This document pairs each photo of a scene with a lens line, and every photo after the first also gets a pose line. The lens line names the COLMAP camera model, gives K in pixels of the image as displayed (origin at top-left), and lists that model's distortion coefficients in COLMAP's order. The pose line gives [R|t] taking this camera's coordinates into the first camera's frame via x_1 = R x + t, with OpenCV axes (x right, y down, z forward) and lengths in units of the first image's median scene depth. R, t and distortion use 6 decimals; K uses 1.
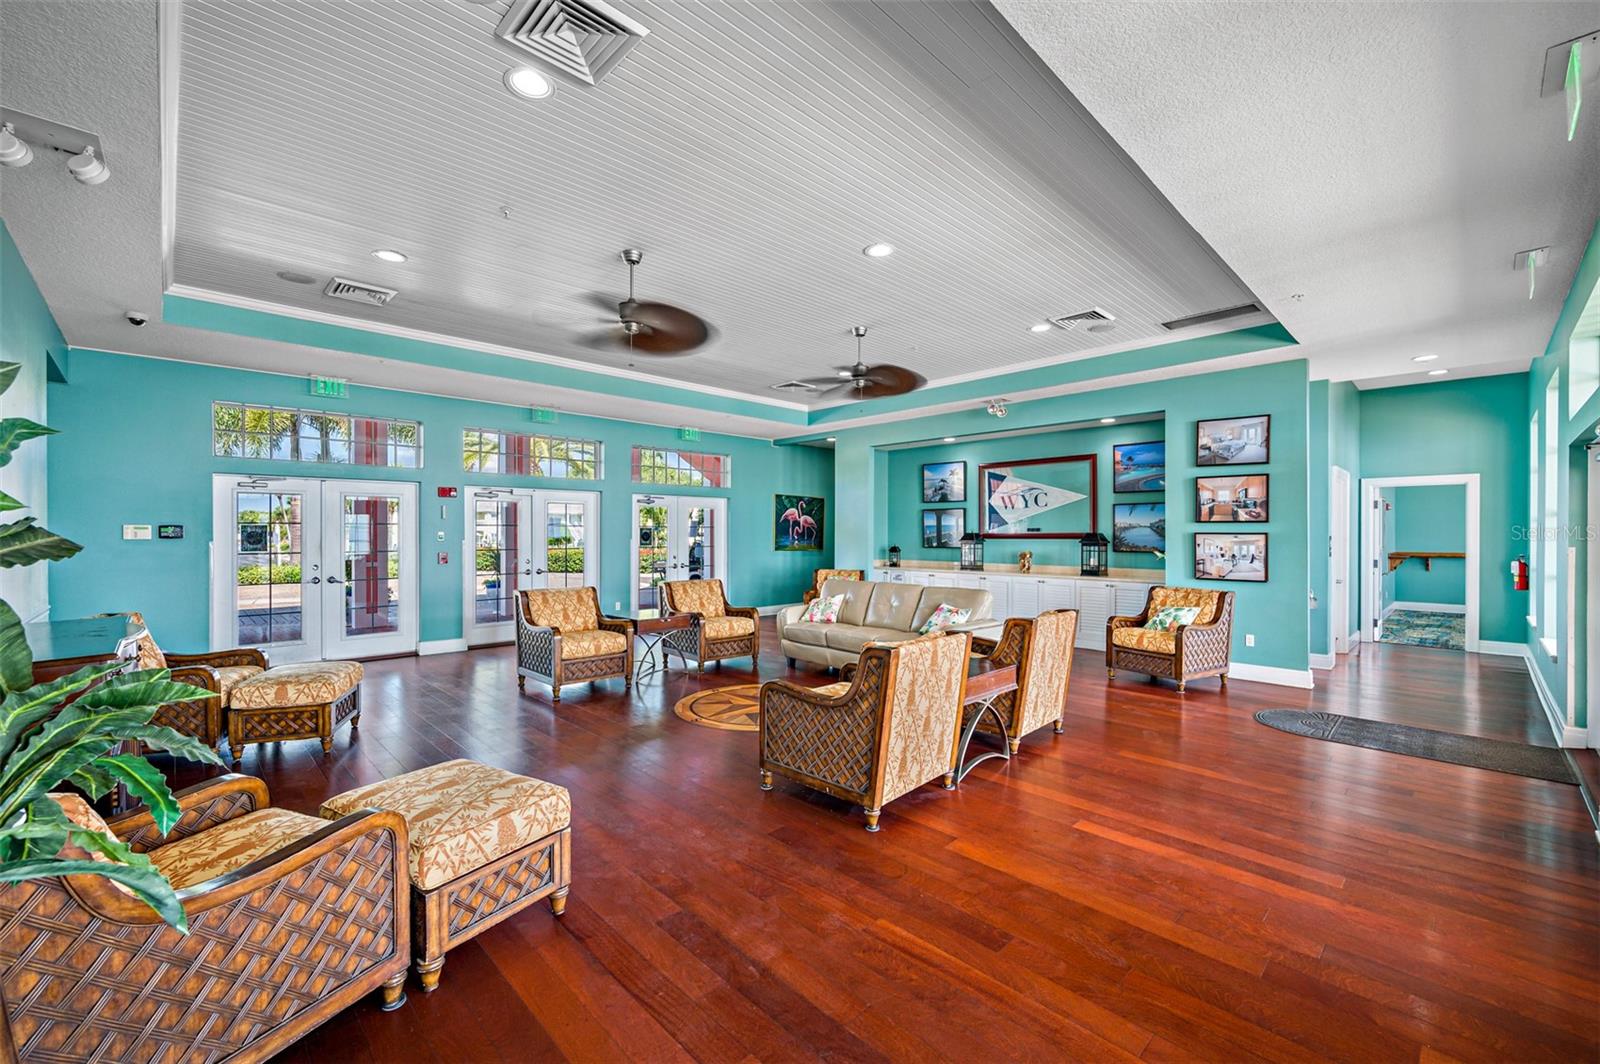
lens RADIAL K [[653.7, 0, 800.0], [0, 653.7, 532.0], [0, 0, 1]] dist [0.000577, 0.000056]
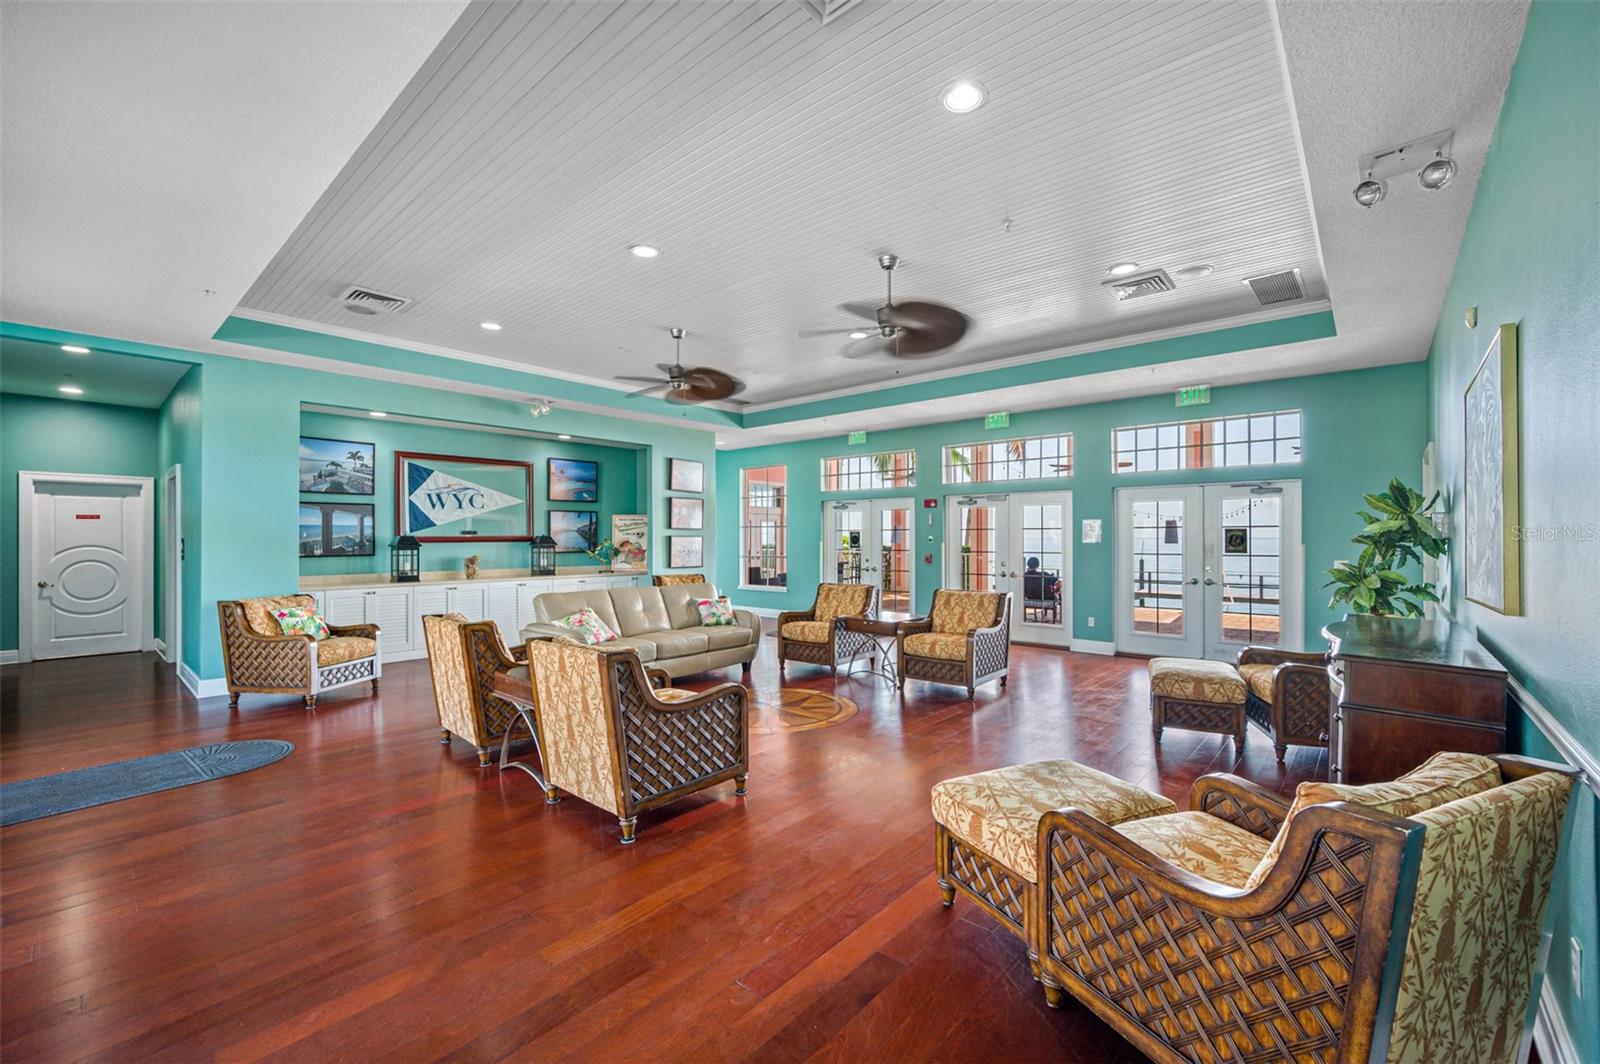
lens RADIAL K [[653.7, 0, 800.0], [0, 653.7, 532.0], [0, 0, 1]] dist [0.000577, 0.000056]
pose [[-0.080909, 0.007146, 0.996696, -0.624085], [-0.001236, 0.999973, -0.007270, 0.002179], [-0.996721, -0.001820, -0.080898, 0.611346]]
